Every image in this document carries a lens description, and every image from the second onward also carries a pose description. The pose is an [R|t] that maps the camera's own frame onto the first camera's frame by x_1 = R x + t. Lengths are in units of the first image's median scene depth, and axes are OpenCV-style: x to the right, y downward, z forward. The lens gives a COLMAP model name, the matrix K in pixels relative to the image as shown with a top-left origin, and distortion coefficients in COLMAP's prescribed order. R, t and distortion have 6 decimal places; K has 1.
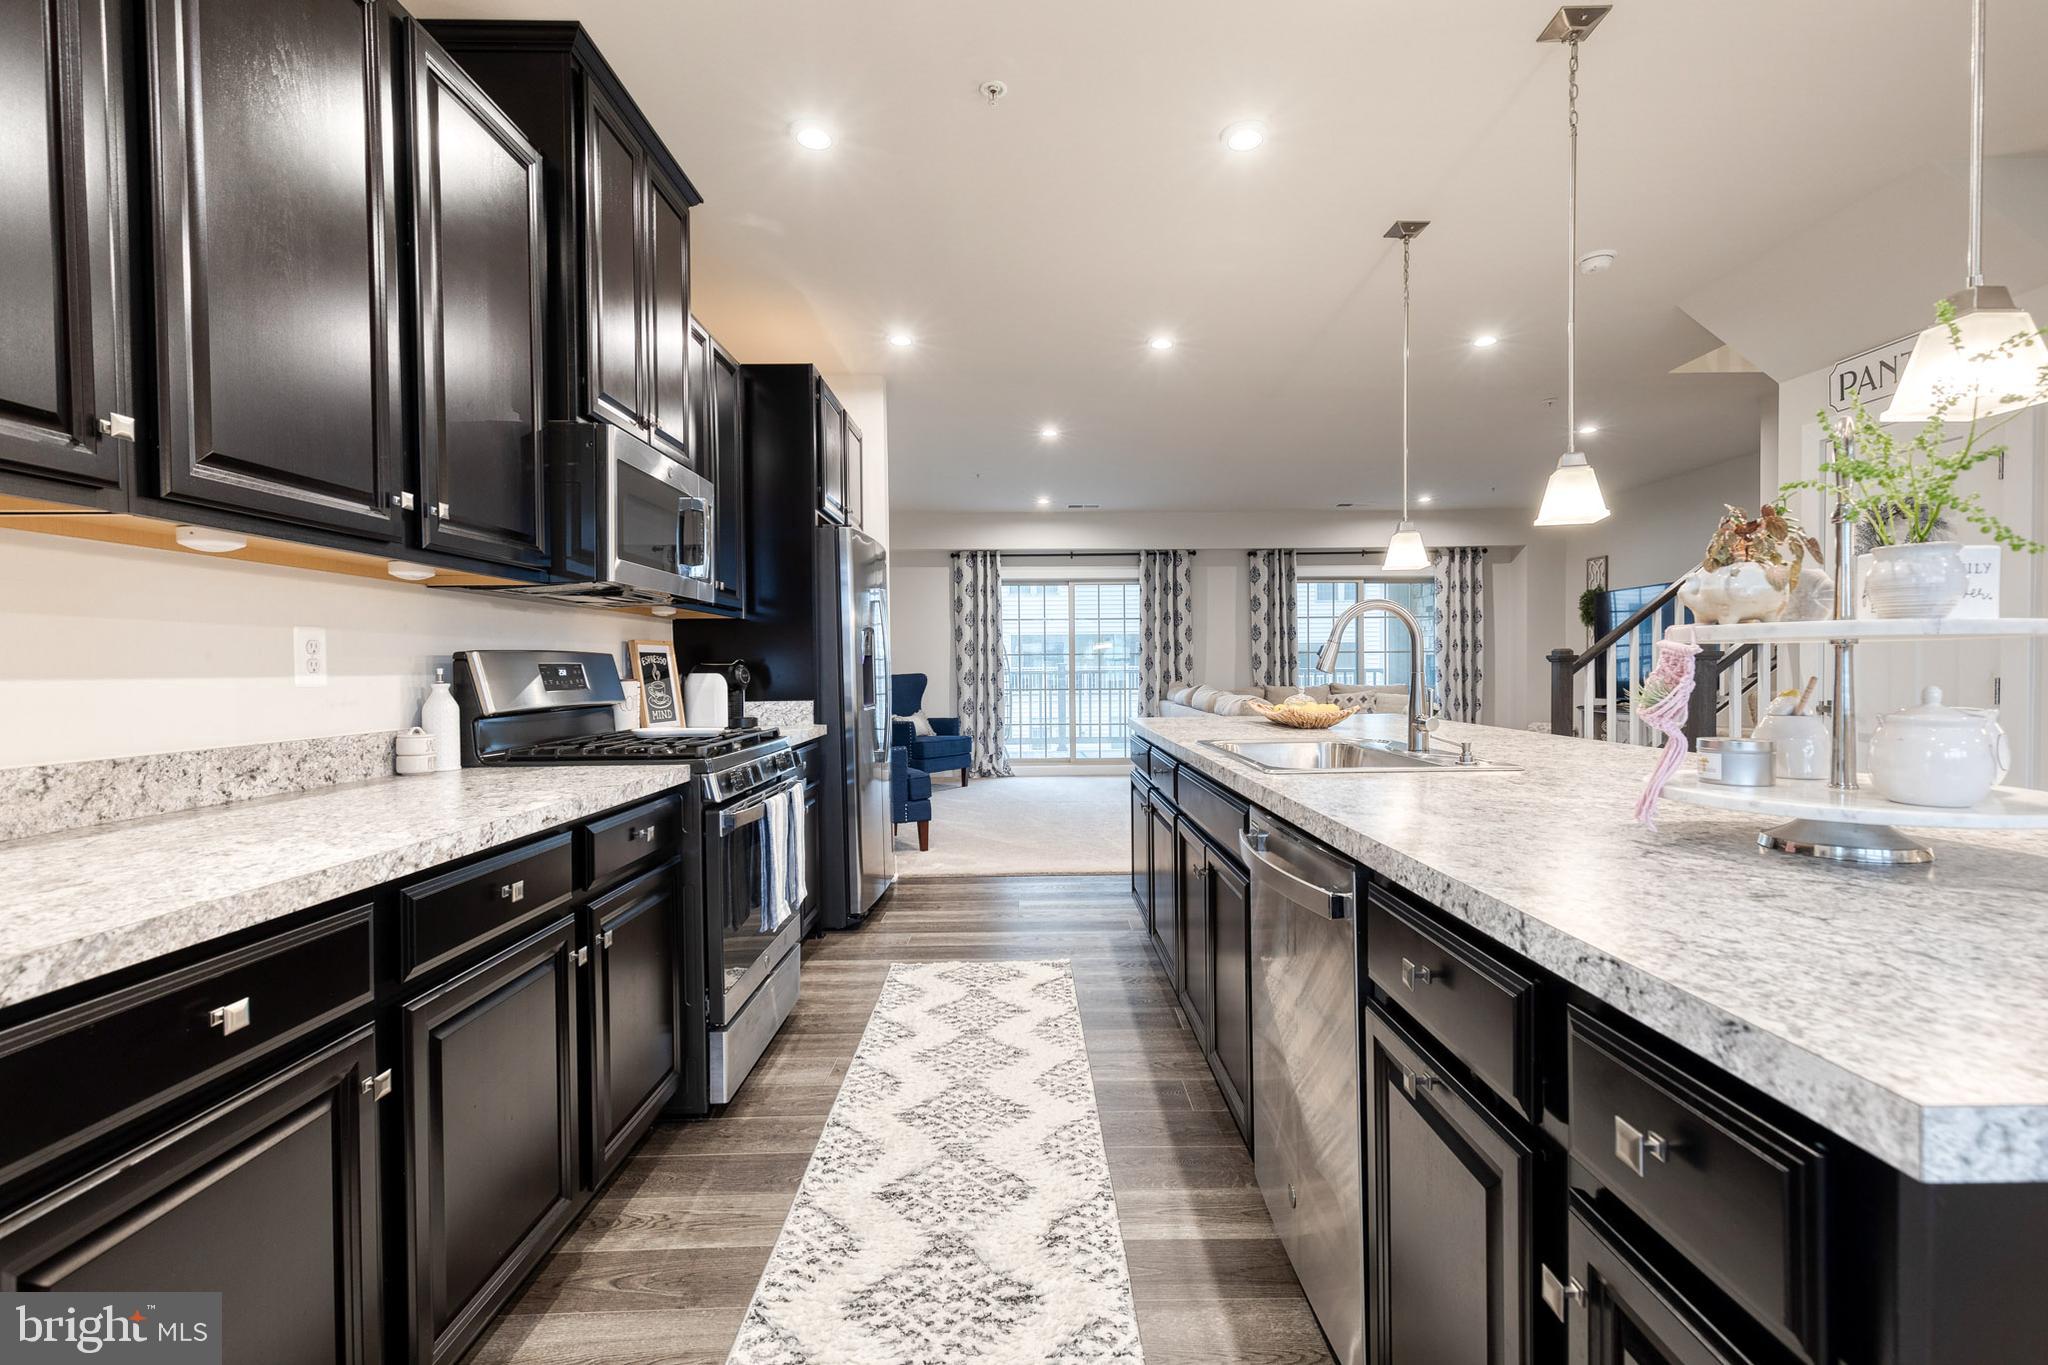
lens RADIAL K [[916.7, 0, 1043.6], [0, 916.7, 683.4], [0, 0, 1]] dist [0.007737, -0.001900]
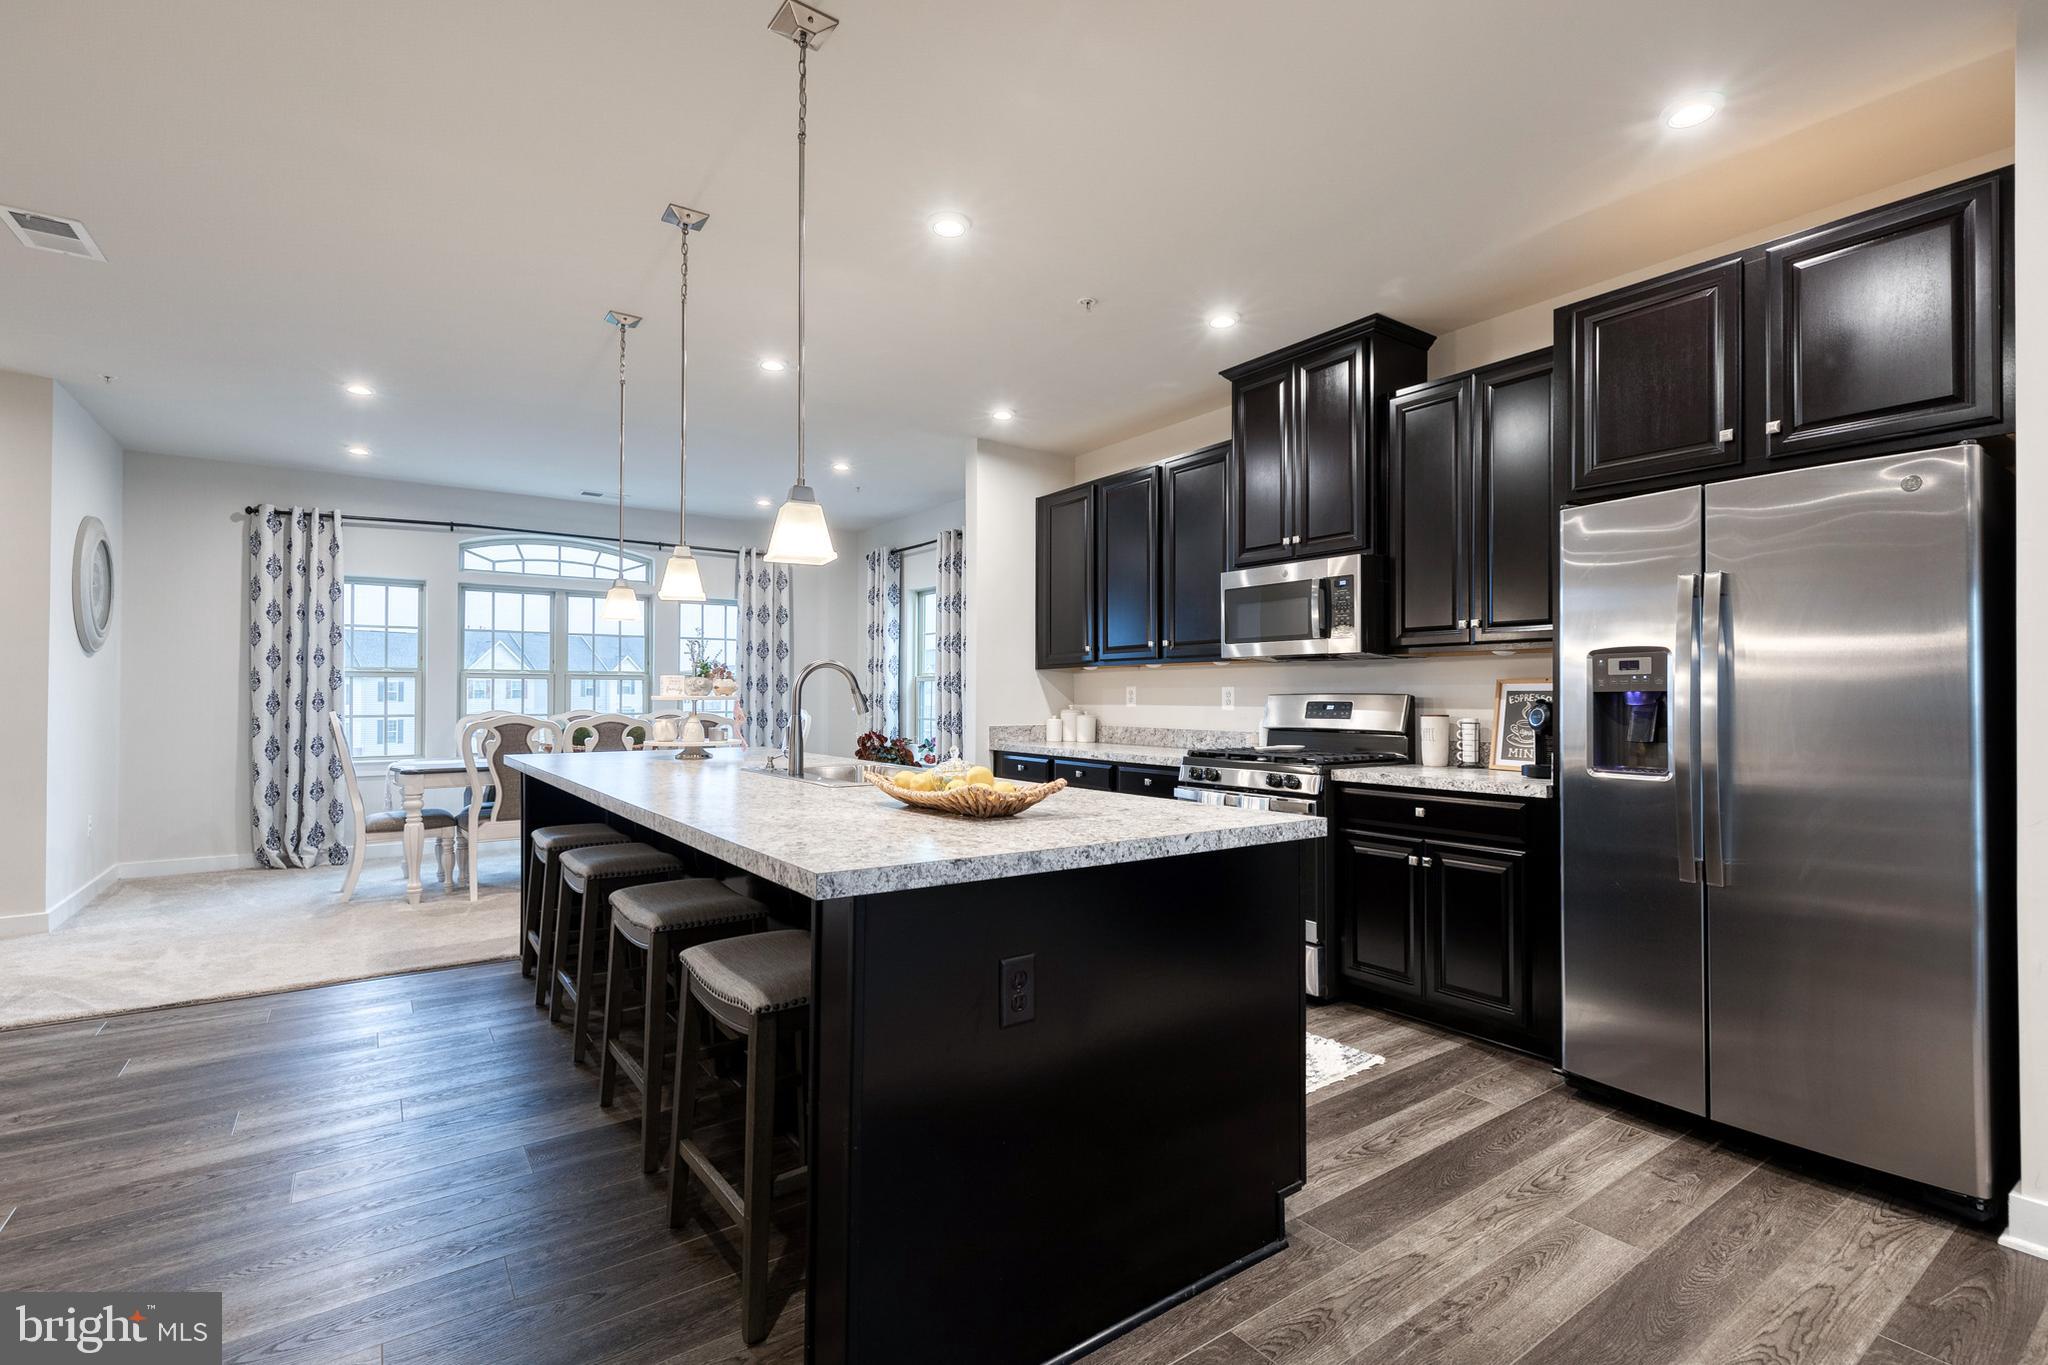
lens RADIAL K [[928.5, 0, 1048.5], [0, 928.5, 681.5], [0, 0, 1]] dist [0.002042, -0.000283]
pose [[-0.813843, -0.001565, -0.581083, 0.525602], [-0.004652, 0.999982, 0.003823, -0.040341], [0.581066, 0.005815, -0.813836, 1.355121]]
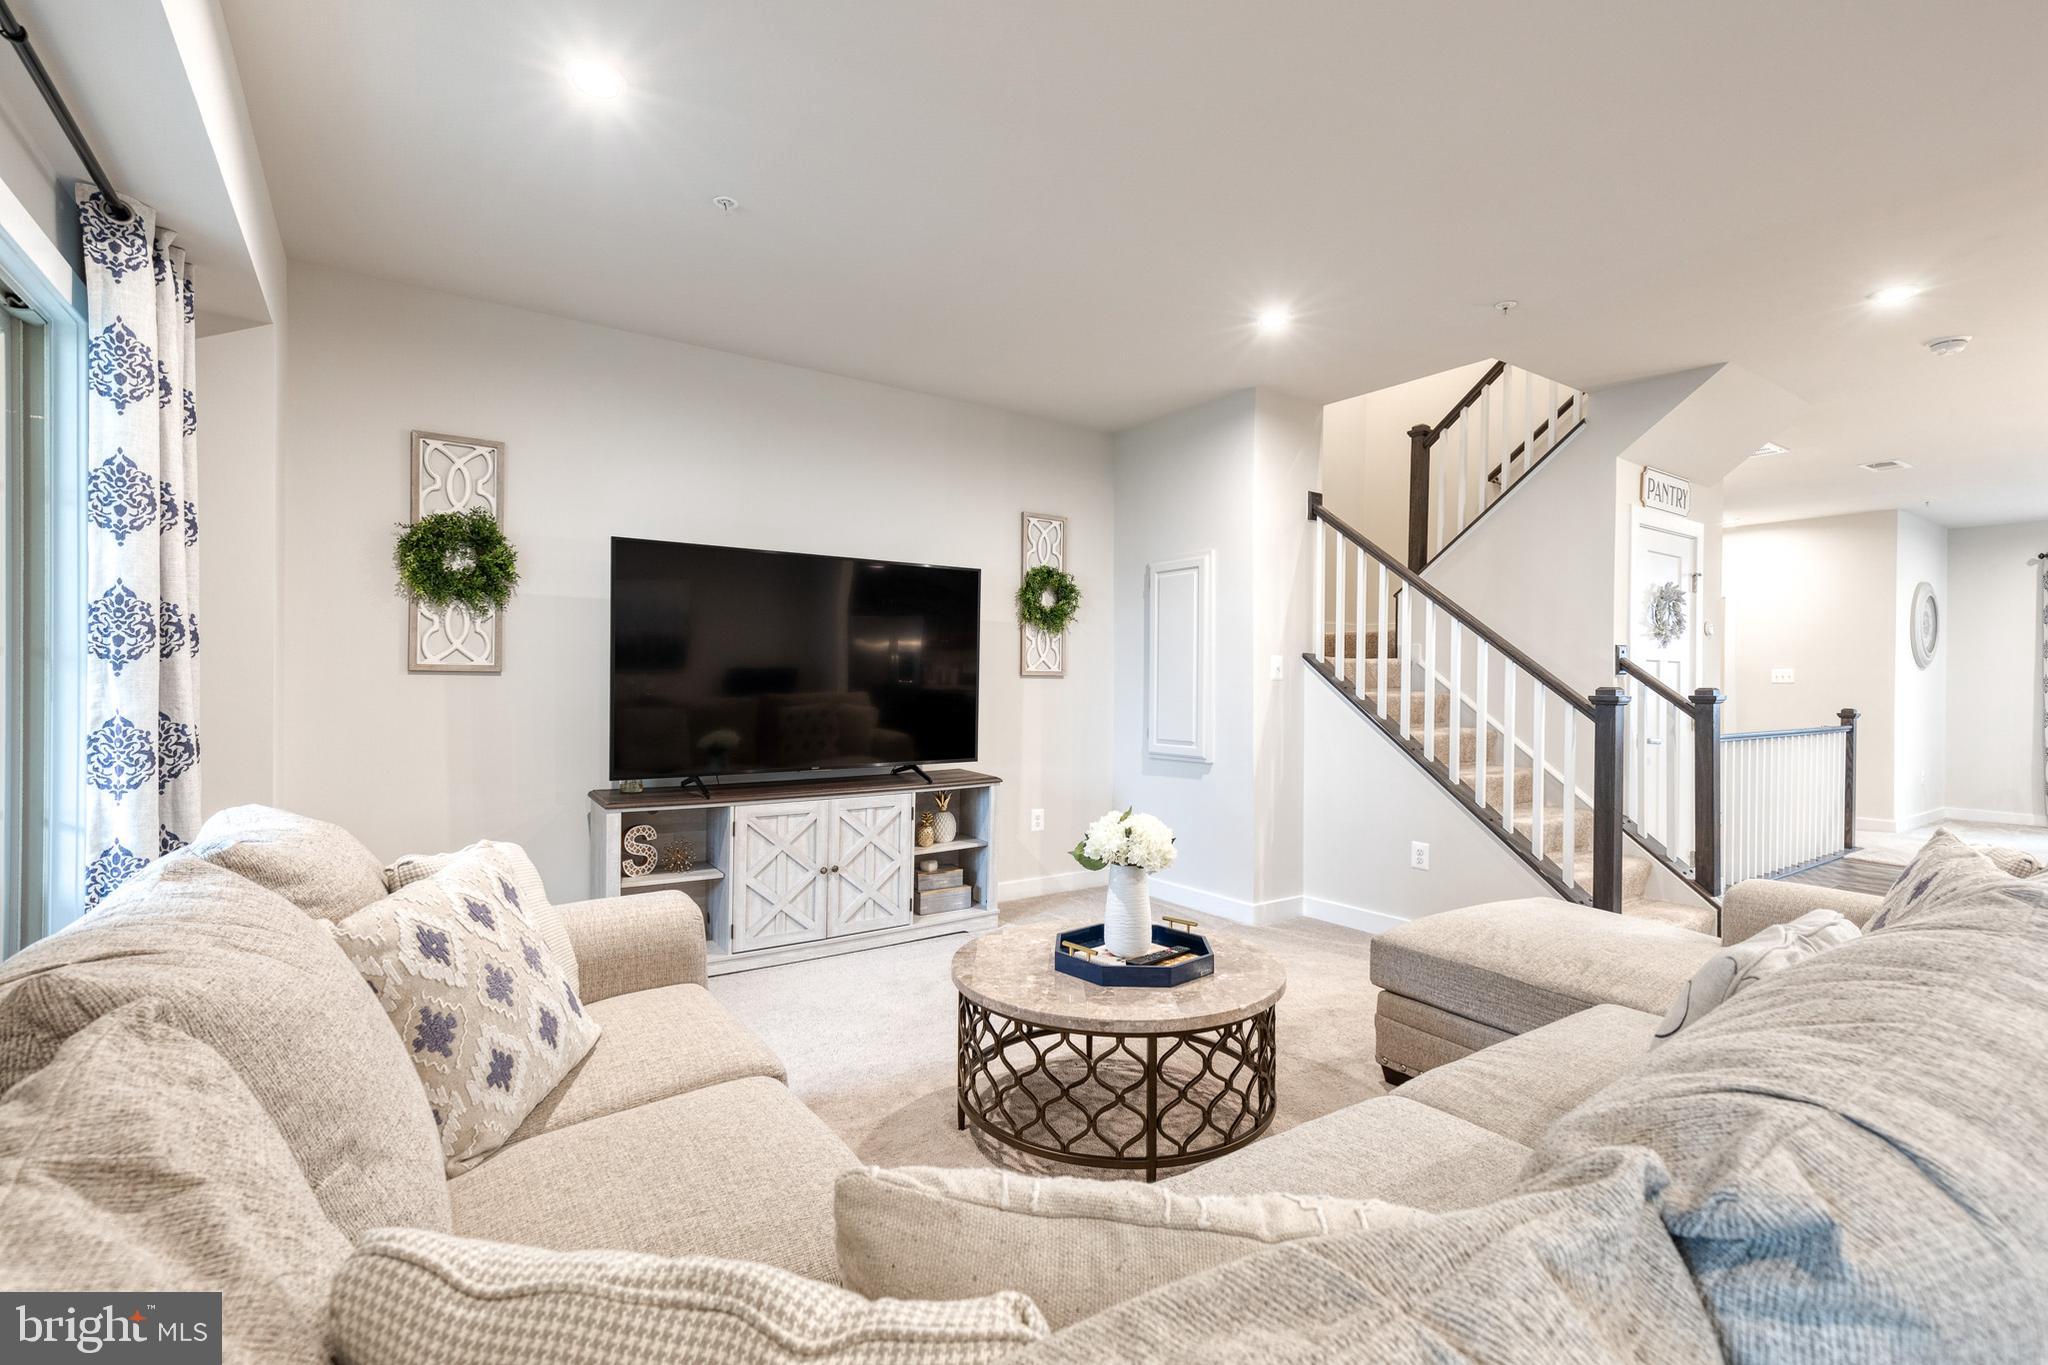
lens RADIAL K [[916.7, 0, 1043.6], [0, 916.7, 683.4], [0, 0, 1]] dist [0.007737, -0.001900]
pose [[-0.566021, -0.001595, 0.824390, 0.274823], [0.007940, 0.999941, 0.007386, -0.067259], [-0.824353, 0.010726, -0.565975, 2.292430]]
